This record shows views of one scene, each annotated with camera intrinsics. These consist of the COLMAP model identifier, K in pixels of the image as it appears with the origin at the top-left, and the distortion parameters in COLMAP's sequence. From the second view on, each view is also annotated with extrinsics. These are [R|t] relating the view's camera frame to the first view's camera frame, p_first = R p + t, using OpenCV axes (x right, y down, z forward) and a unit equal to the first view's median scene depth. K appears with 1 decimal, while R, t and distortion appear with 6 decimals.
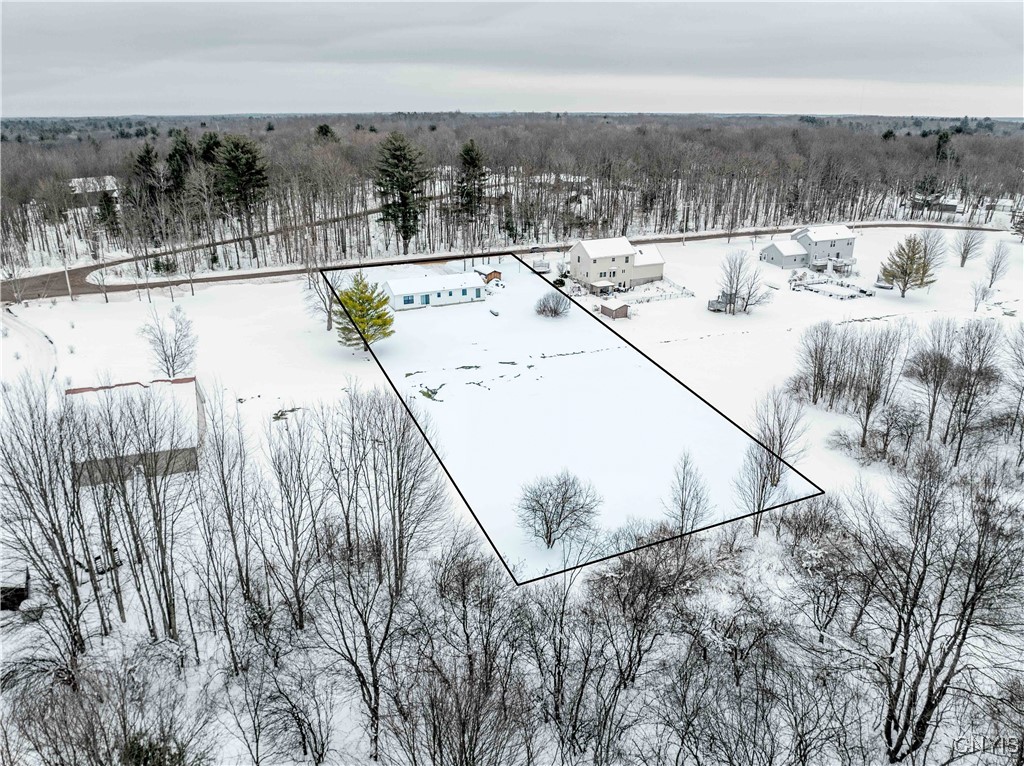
lens RADIAL K [[708.7, 0, 512.0], [0, 708.7, 383.0], [0, 0, 1]] dist [-0.025927, -0.001670]
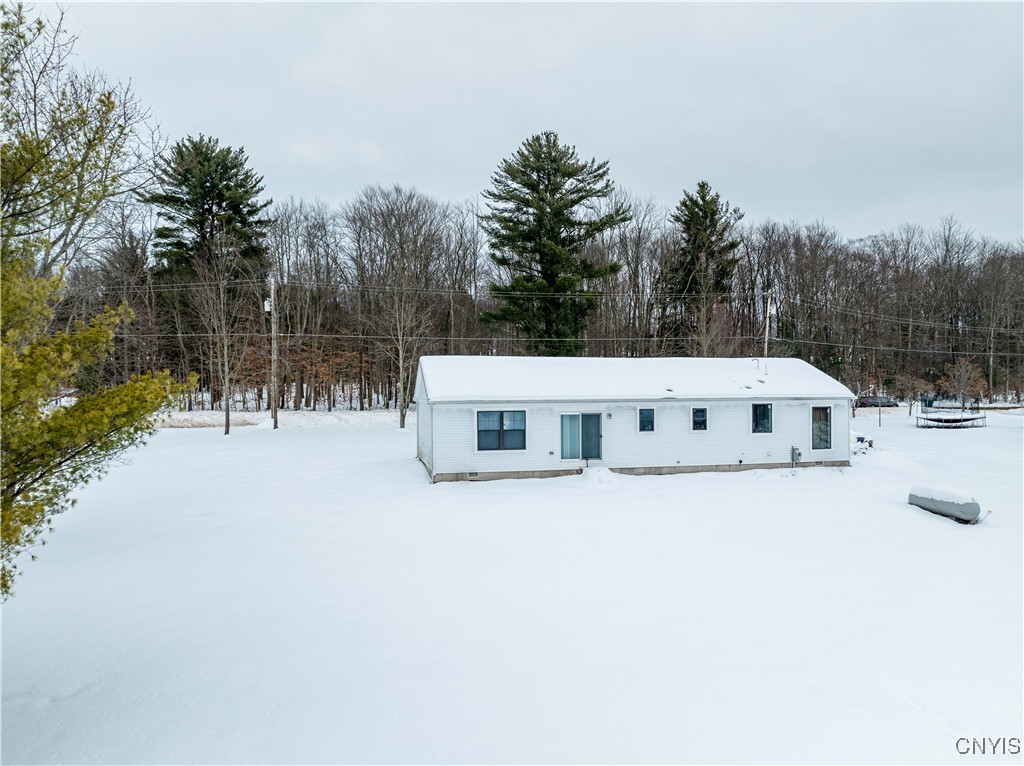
lens RADIAL K [[708.7, 0, 512.0], [0, 708.7, 383.0], [0, 0, 1]] dist [-0.025927, -0.001670]
pose [[0.974257, -0.013924, -0.225012, -0.094950], [-0.073128, 0.924604, -0.373845, -0.052048], [0.213252, 0.380676, 0.899783, 0.799477]]
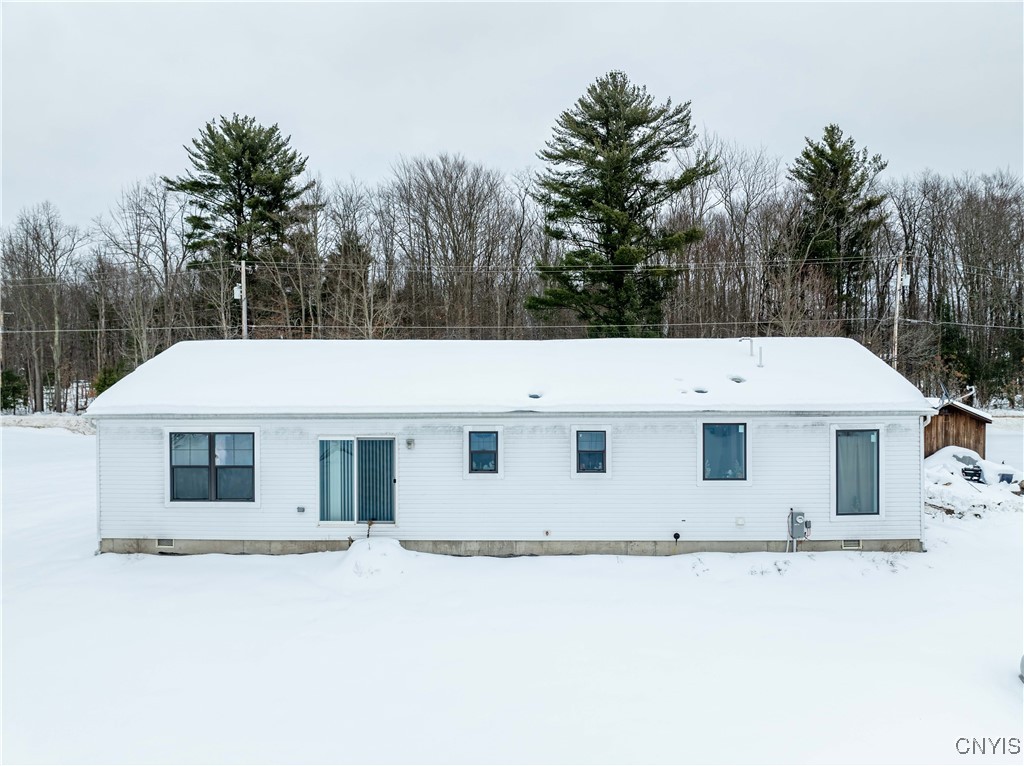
lens RADIAL K [[723.6, 0, 512.0], [0, 723.6, 383.0], [0, 0, 1]] dist [-0.039363, -0.001538]
pose [[0.896869, -0.016365, -0.441994, -0.047911], [-0.155267, 0.924068, -0.349272, -0.095394], [0.414148, 0.381878, 0.826226, 0.907463]]
